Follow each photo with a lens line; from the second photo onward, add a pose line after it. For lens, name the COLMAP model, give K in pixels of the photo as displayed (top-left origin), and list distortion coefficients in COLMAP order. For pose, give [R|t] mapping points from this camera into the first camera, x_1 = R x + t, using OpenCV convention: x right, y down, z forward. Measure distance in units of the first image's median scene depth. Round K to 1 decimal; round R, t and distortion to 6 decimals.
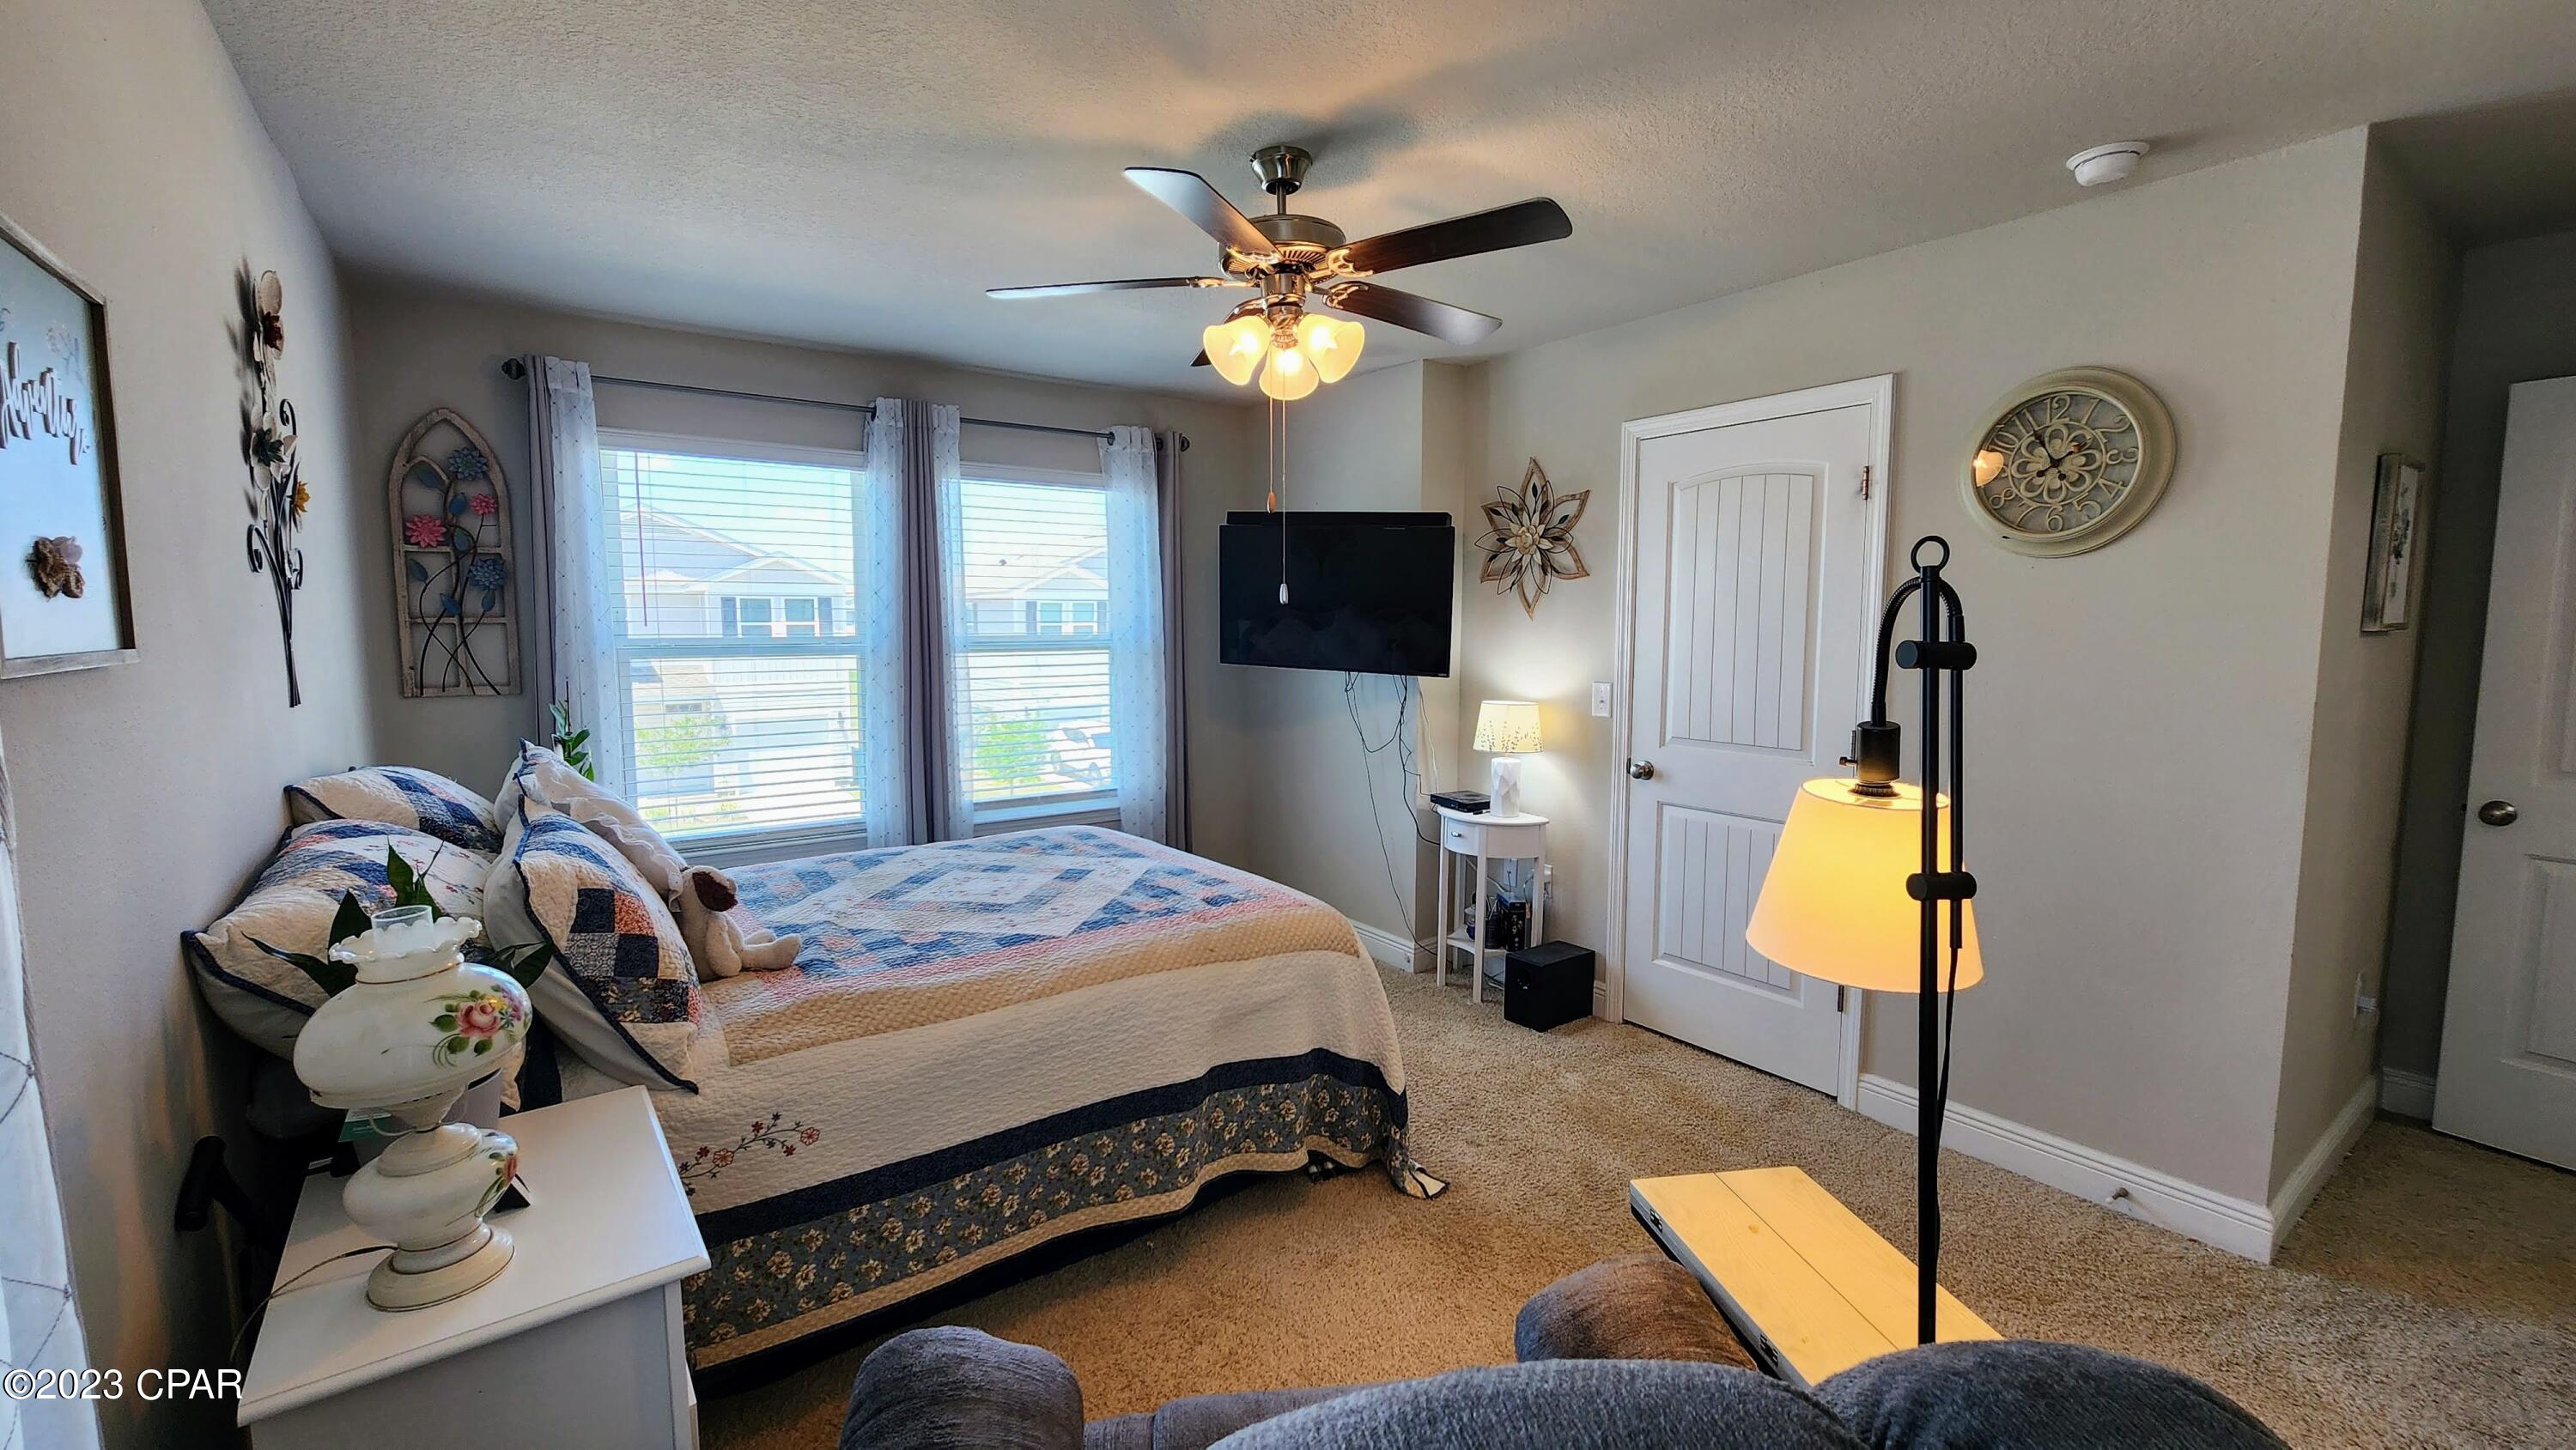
lens RADIAL K [[1052.2, 0, 1276.4], [0, 1052.2, 721.6], [0, 0, 1]] dist [-0.000410, 0.000046]
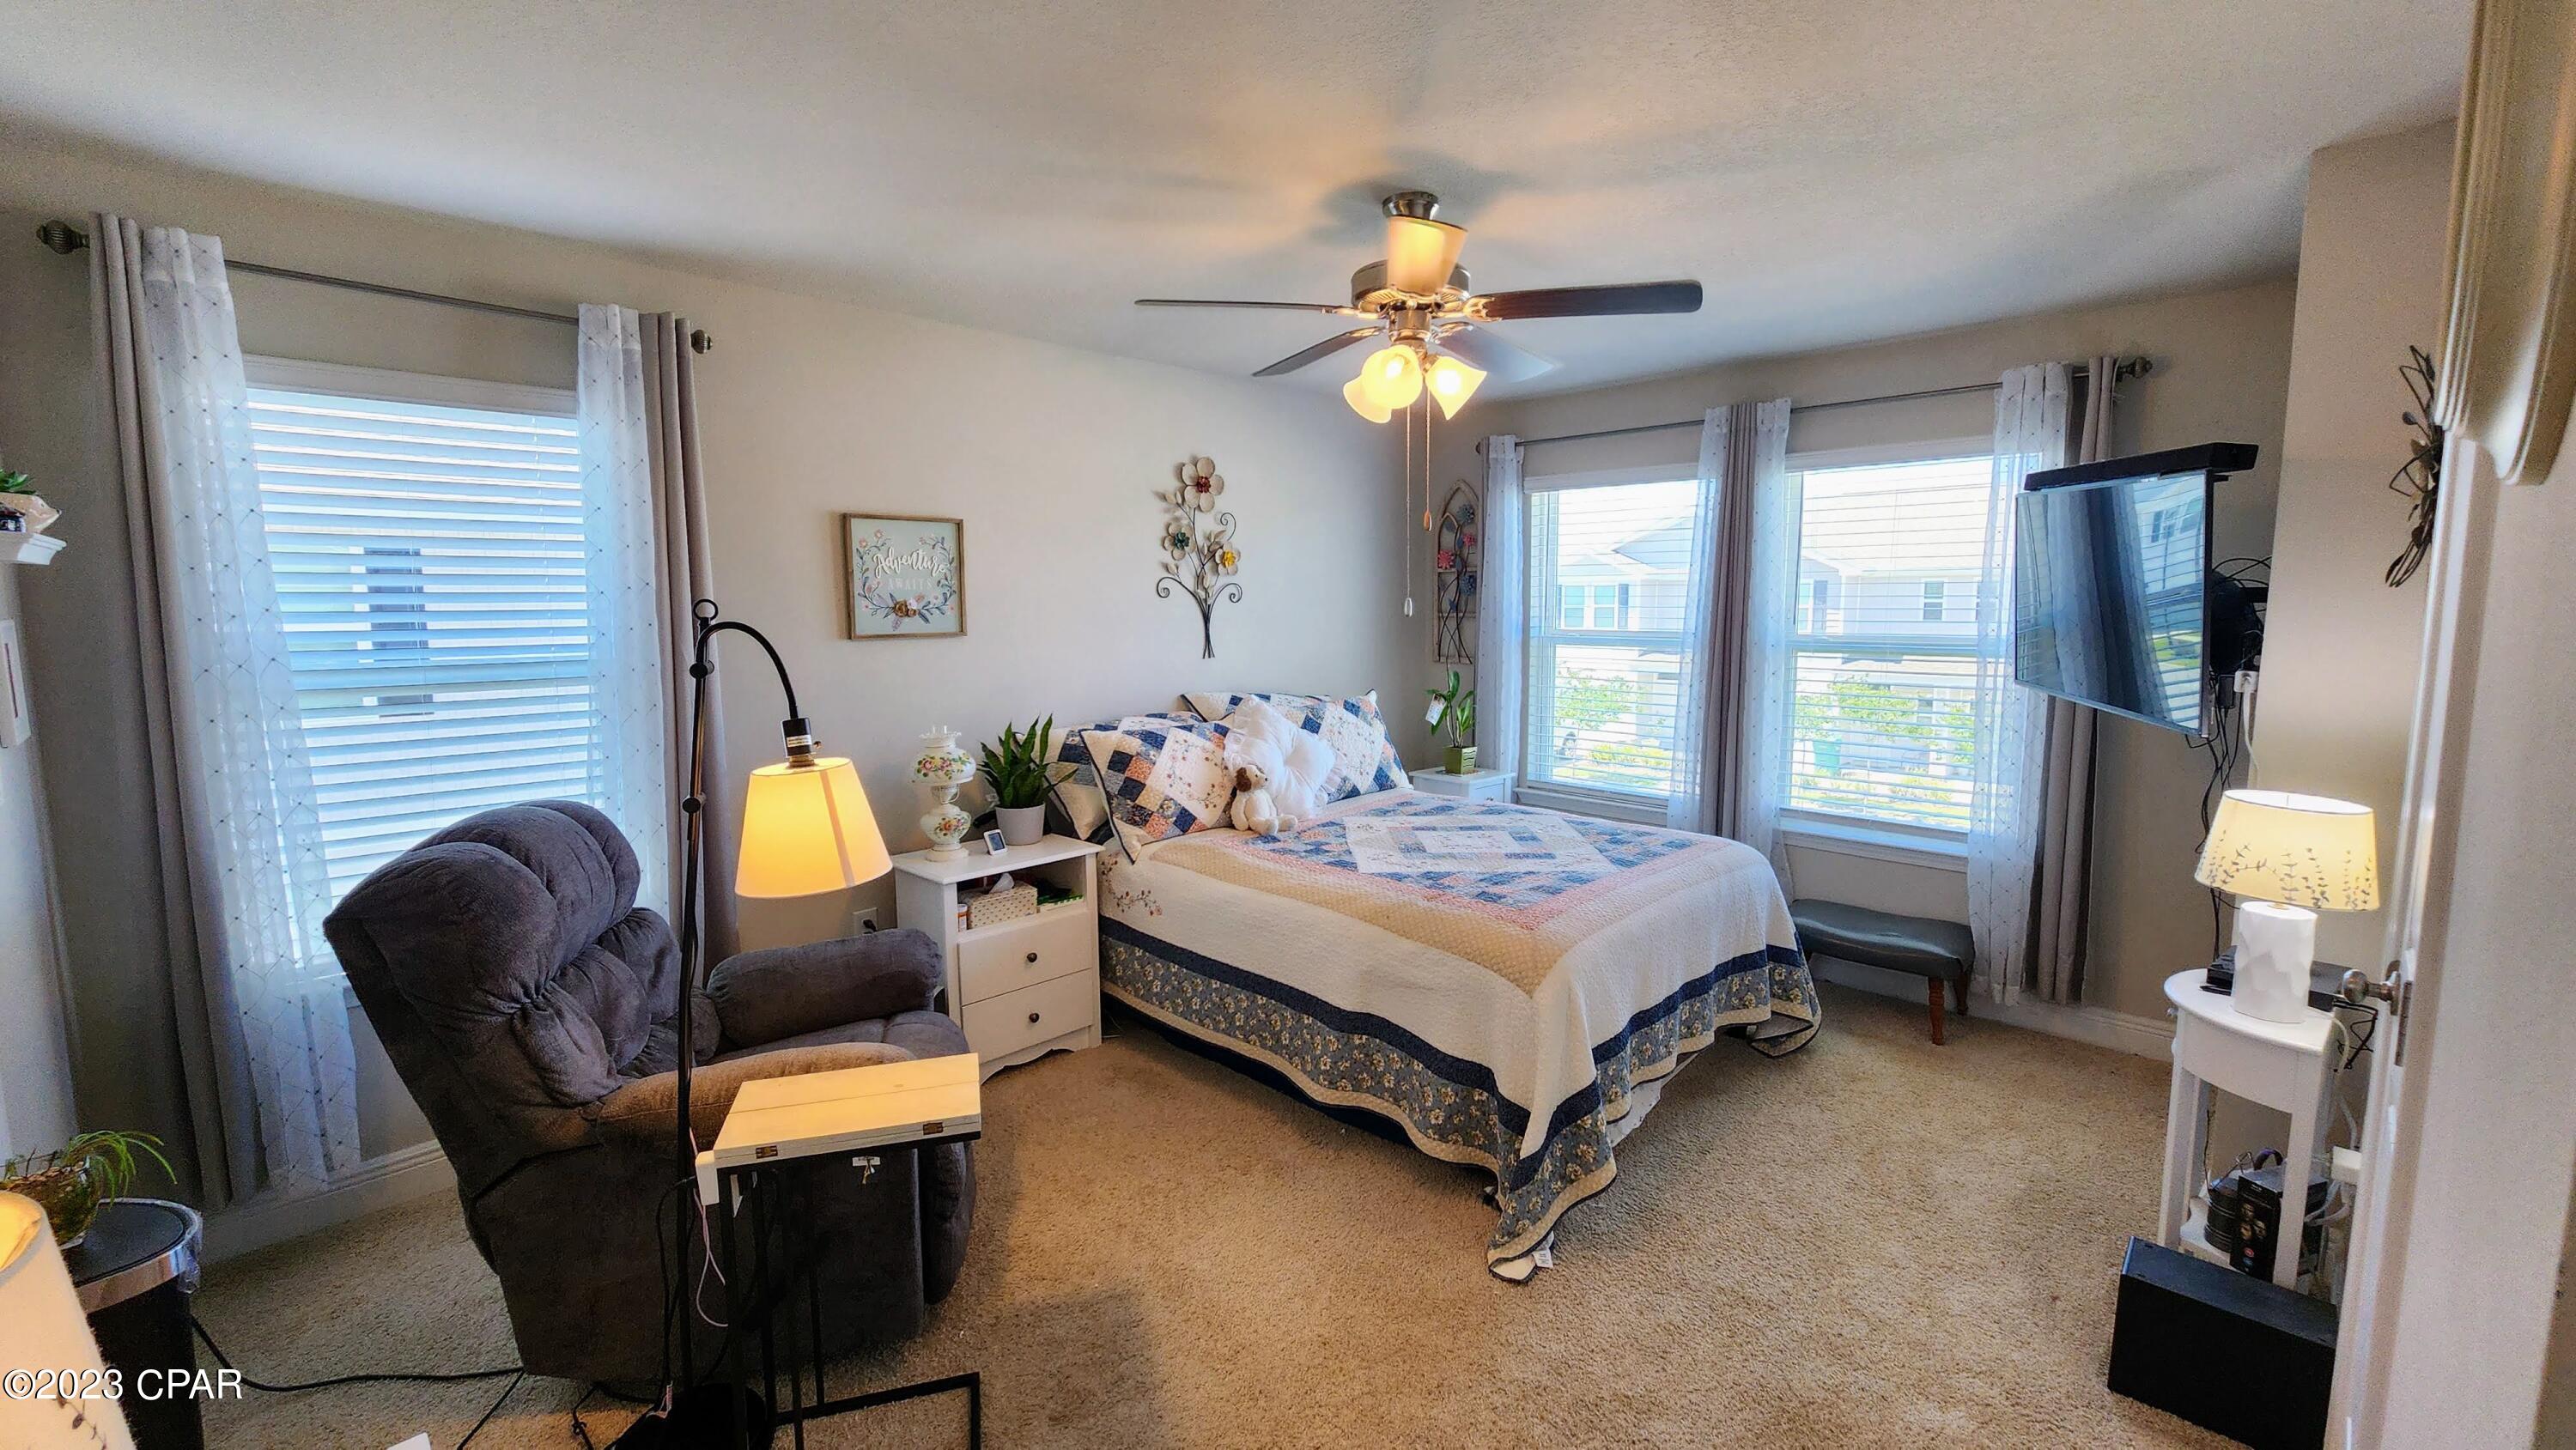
lens RADIAL K [[1052.2, 0, 1276.4], [0, 1052.2, 721.6], [0, 0, 1]] dist [-0.000410, 0.000046]
pose [[0.156099, 0.113157, -0.981238, 0.892349], [-0.093771, 0.990627, 0.099322, -0.084048], [0.983280, 0.076508, 0.165247, 0.591015]]
